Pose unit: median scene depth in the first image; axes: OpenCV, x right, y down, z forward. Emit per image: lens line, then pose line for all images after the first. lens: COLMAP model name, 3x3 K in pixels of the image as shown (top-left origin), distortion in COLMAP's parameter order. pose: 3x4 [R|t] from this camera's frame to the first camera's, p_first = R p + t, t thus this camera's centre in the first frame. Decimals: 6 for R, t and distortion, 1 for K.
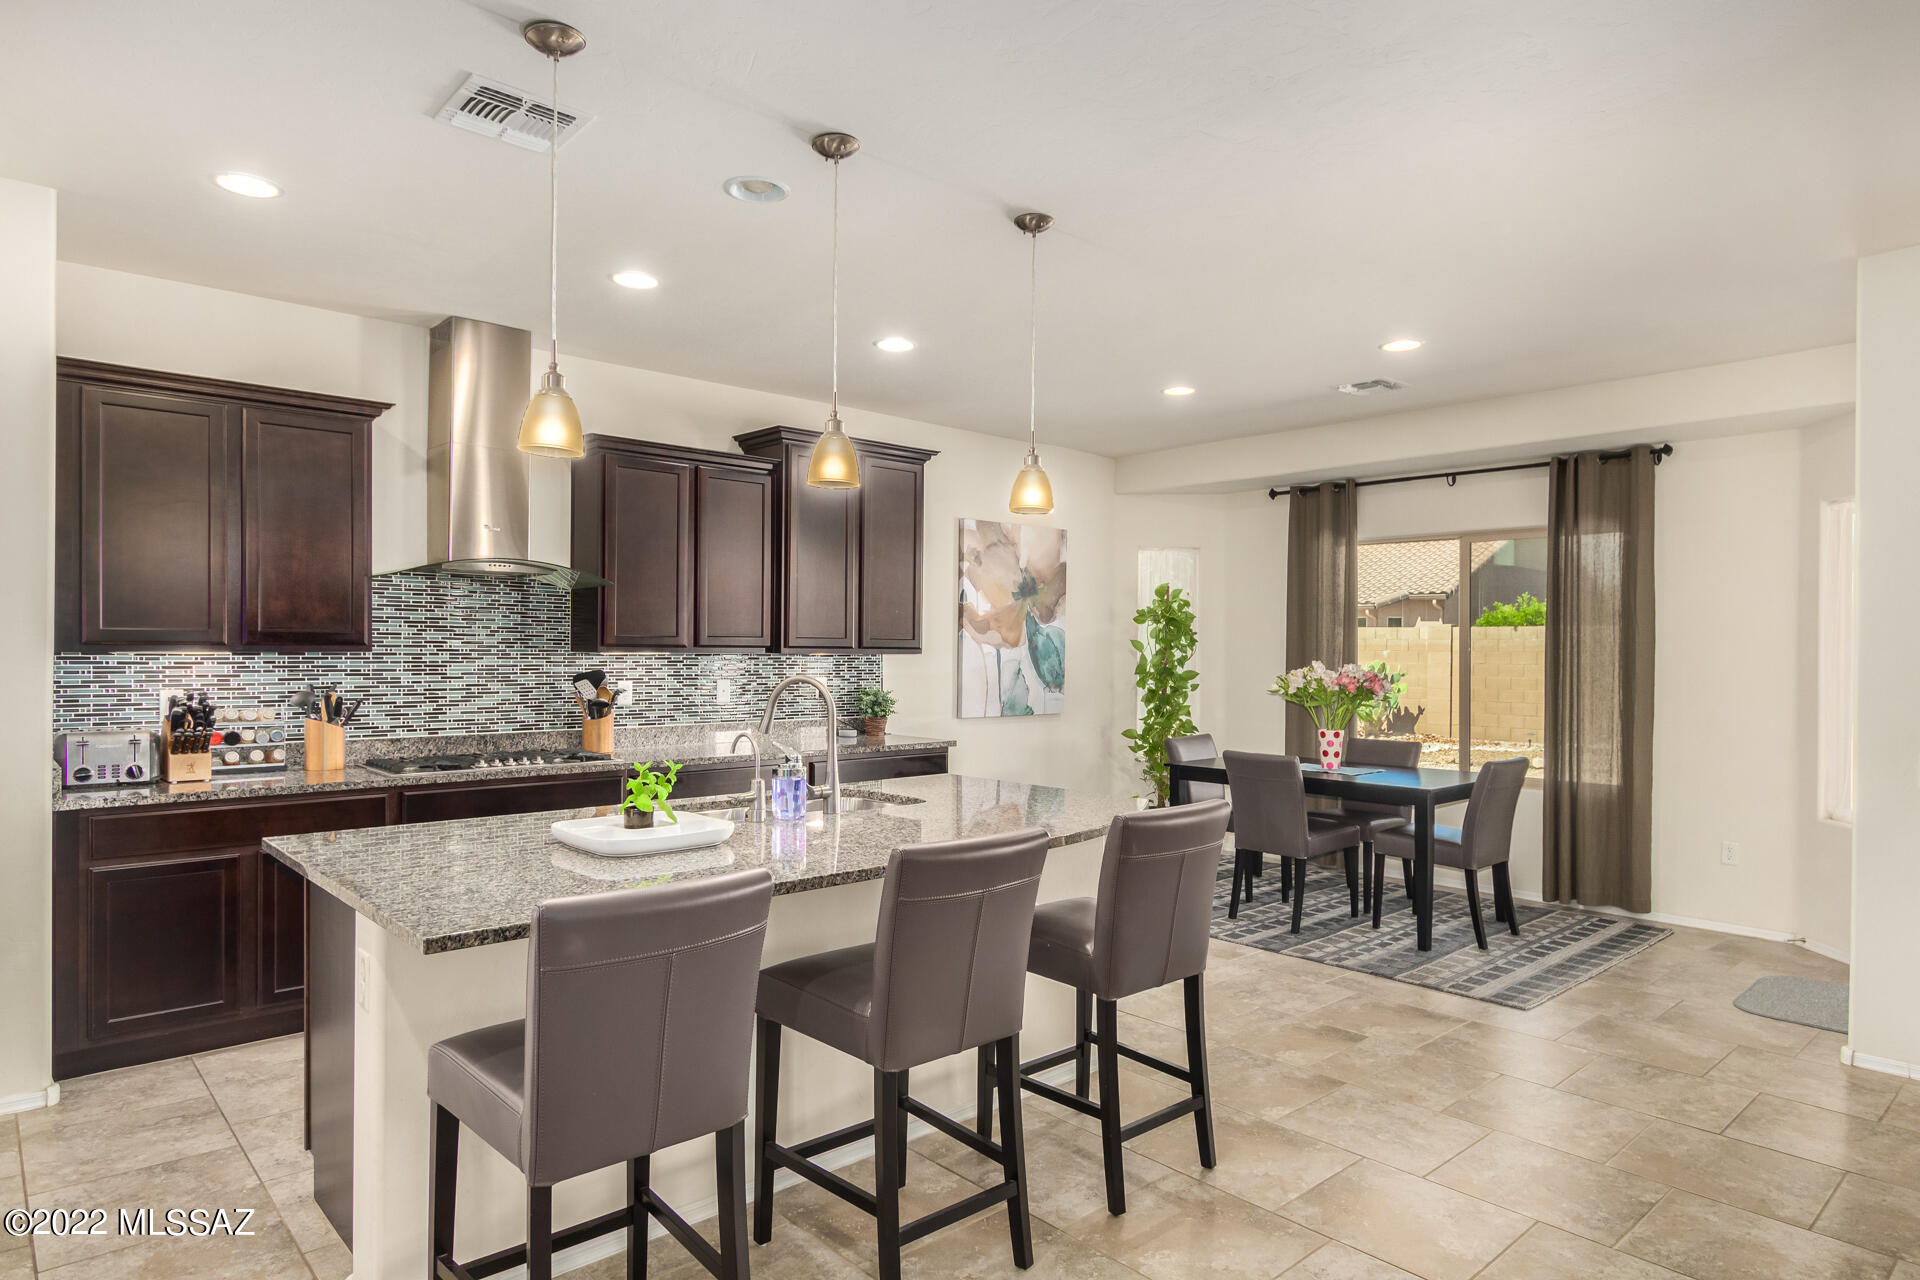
lens RADIAL K [[1140.2, 0, 956.2], [0, 1140.2, 635.9], [0, 0, 1]] dist [0.060721, -0.040263]
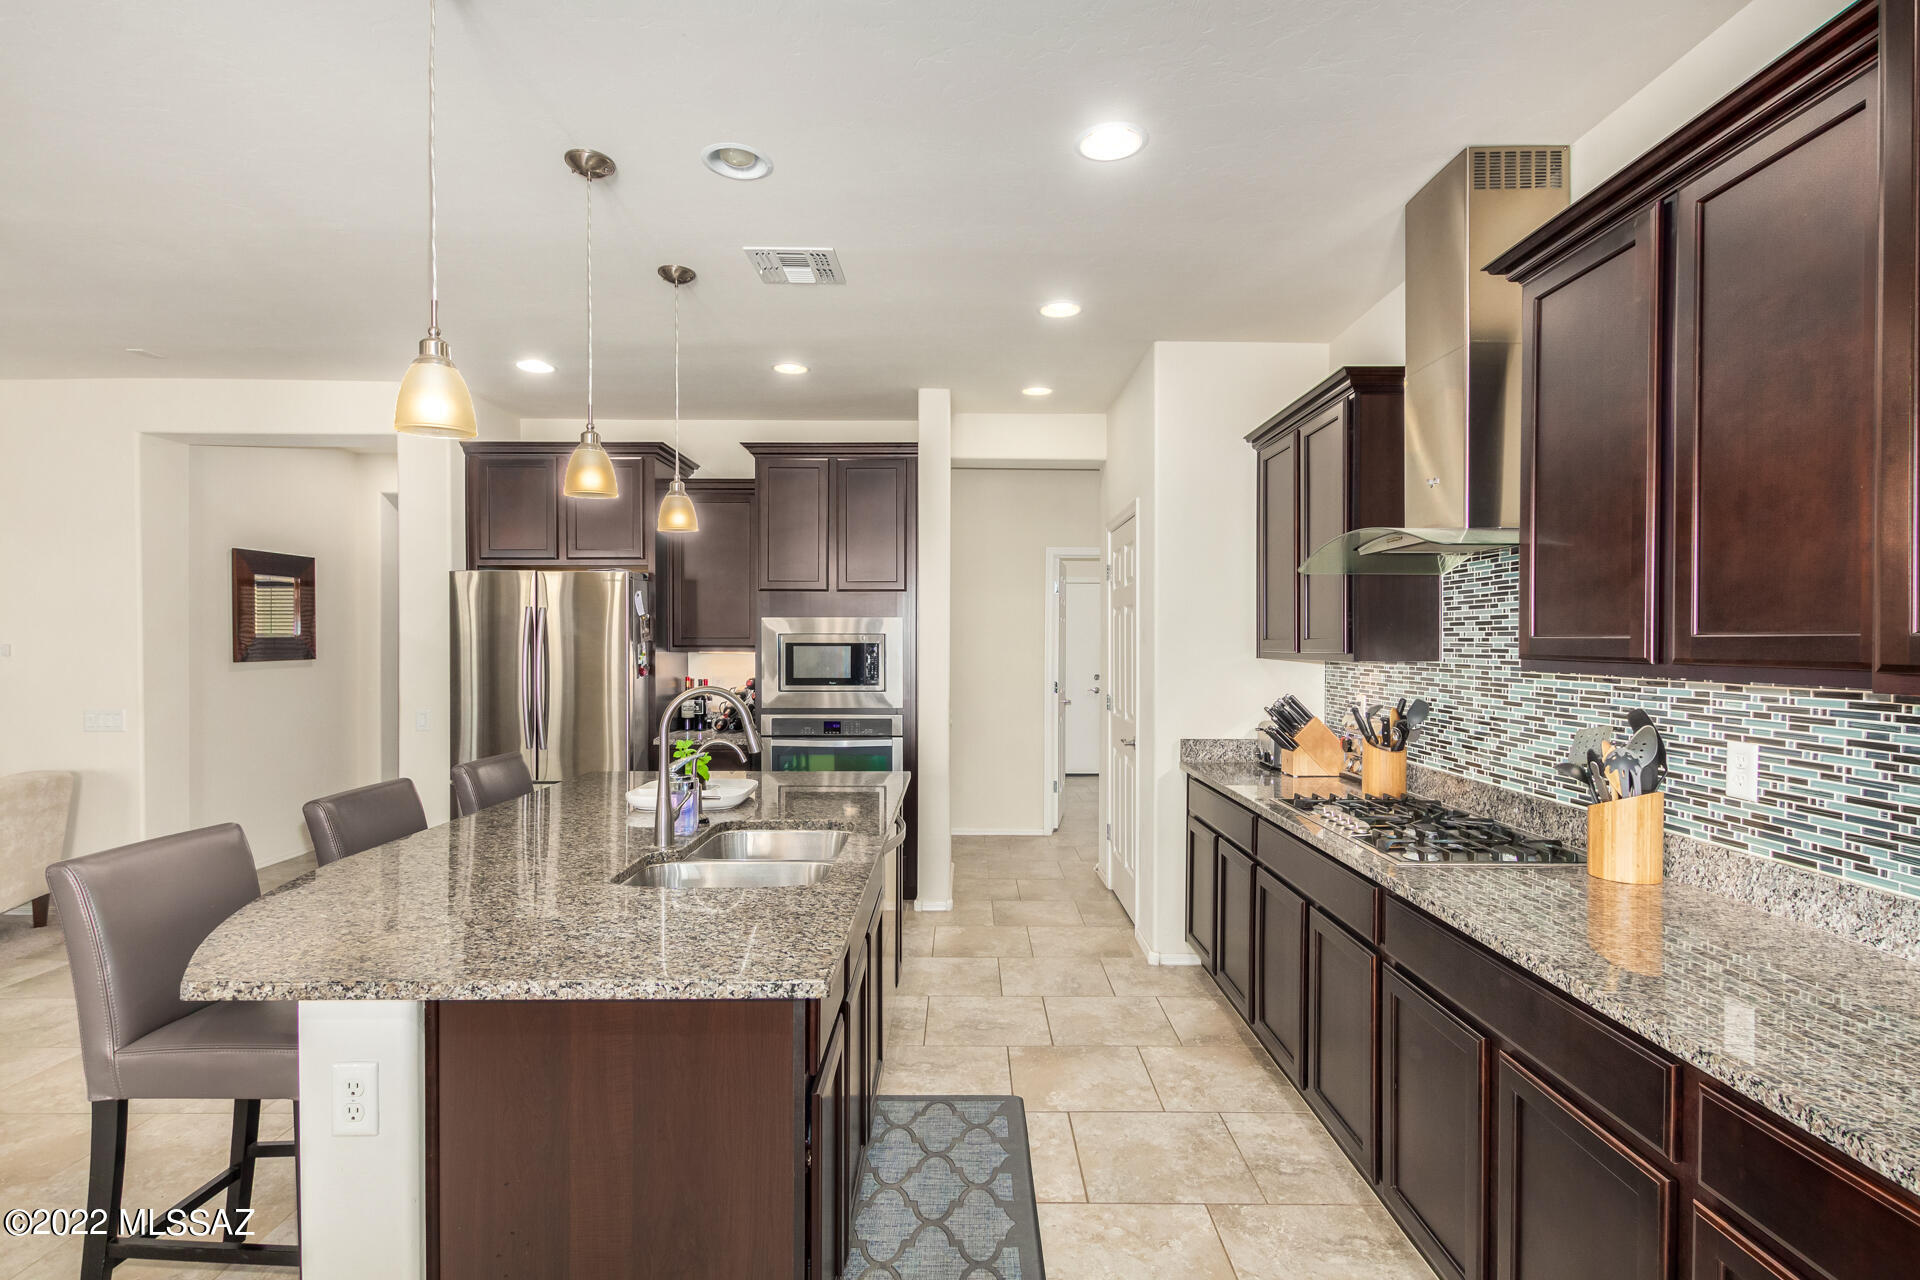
lens RADIAL K [[920.1, 0, 962.6], [0, 920.1, 668.6], [0, 0, 1]] dist [0.004269, -0.000072]
pose [[-0.663787, 0.010060, -0.747854, 0.173129], [-0.002889, 0.999868, 0.016014, 0.007898], [0.747916, 0.012791, -0.663670, 1.097281]]
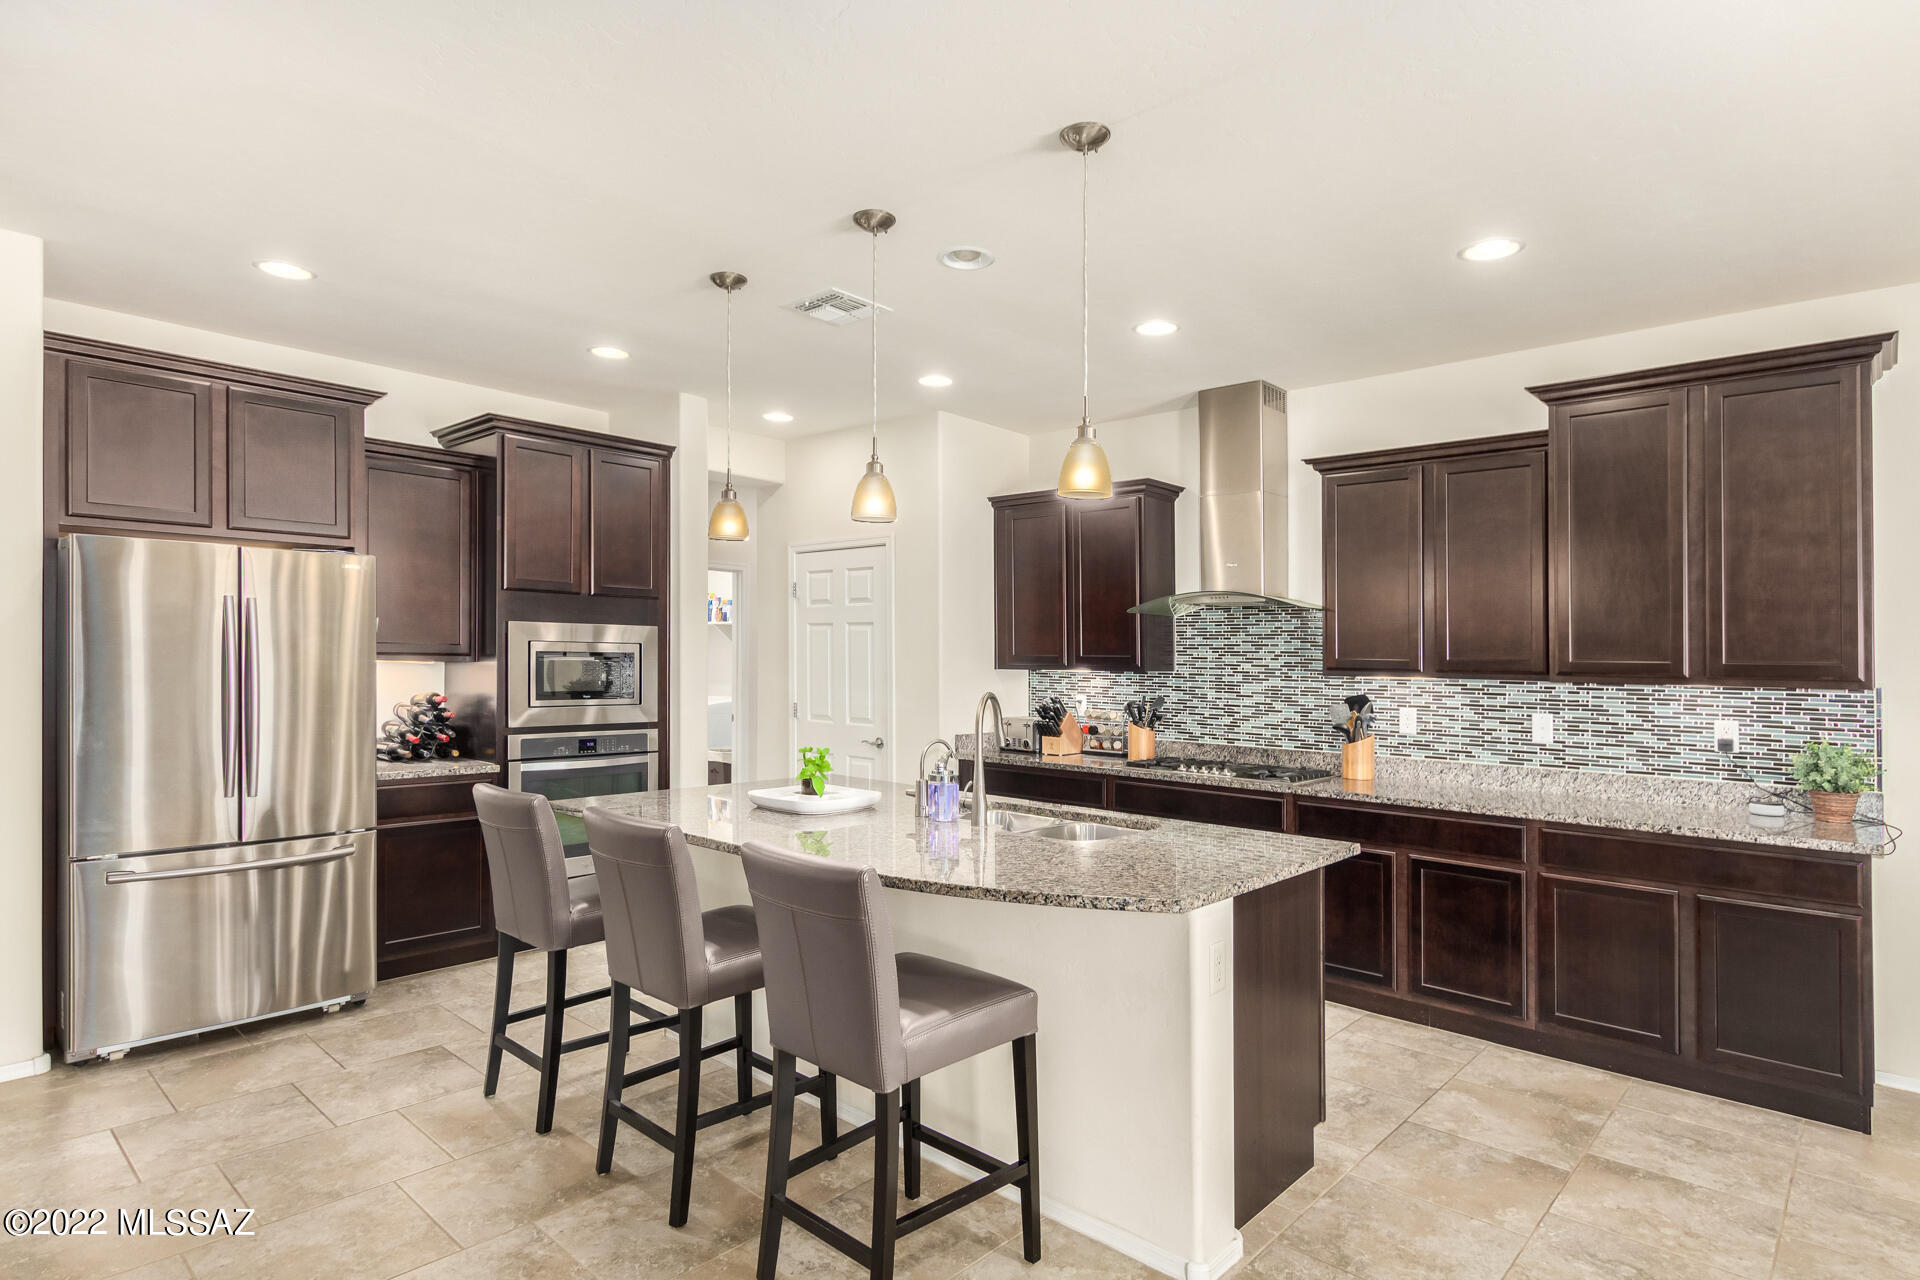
lens RADIAL K [[1010.0, 0, 961.1], [0, 1010.0, 650.3], [0, 0, 1]] dist [-0.001179, 0.000804]
pose [[0.108180, -0.017149, -0.993983, 0.529348], [-0.006010, 0.999822, -0.017904, 0.010088], [0.994113, 0.007911, 0.108057, 0.597478]]
